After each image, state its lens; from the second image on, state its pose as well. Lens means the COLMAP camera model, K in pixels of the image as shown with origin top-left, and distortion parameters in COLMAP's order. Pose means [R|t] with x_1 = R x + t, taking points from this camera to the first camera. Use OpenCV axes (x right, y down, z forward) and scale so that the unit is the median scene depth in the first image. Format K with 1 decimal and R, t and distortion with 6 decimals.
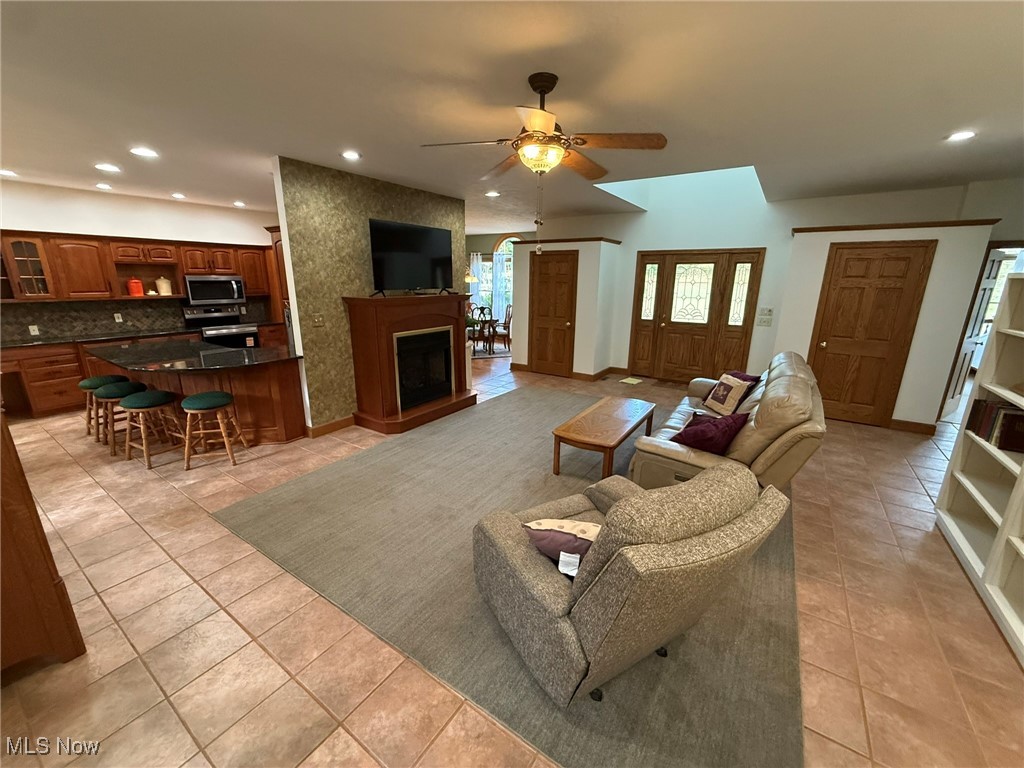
lens RADIAL K [[405.2, 0, 512.0], [0, 405.2, 384.0], [0, 0, 1]] dist [-0.003835, -0.000043]
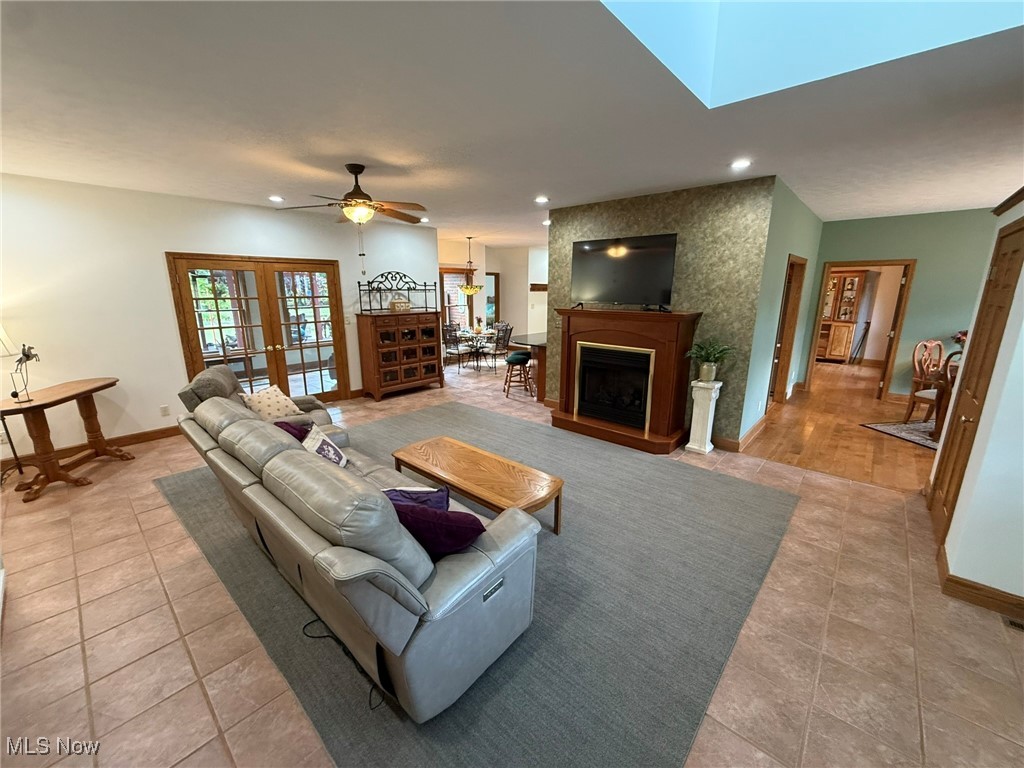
lens RADIAL K [[405.2, 0, 512.0], [0, 405.2, 384.0], [0, 0, 1]] dist [-0.003835, -0.000043]
pose [[-0.137108, 0.223429, -0.965029, 0.726475], [-0.252813, 0.934072, 0.252180, -0.220494], [0.957751, 0.278548, -0.071583, 0.824927]]
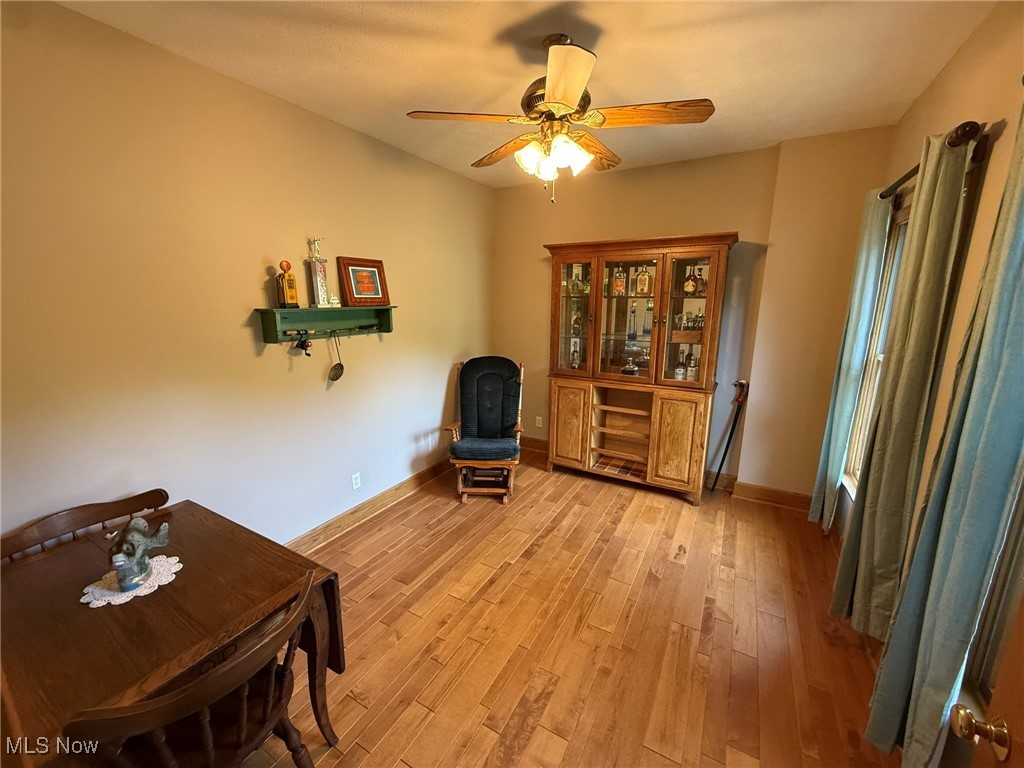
lens RADIAL K [[405.2, 0, 512.0], [0, 405.2, 384.0], [0, 0, 1]] dist [-0.003835, -0.000043]
pose [[0.077096, 0.229533, -0.970243, -0.765347], [-0.239620, 0.948882, 0.205439, -0.483176], [0.967801, 0.216651, 0.128155, 1.746000]]
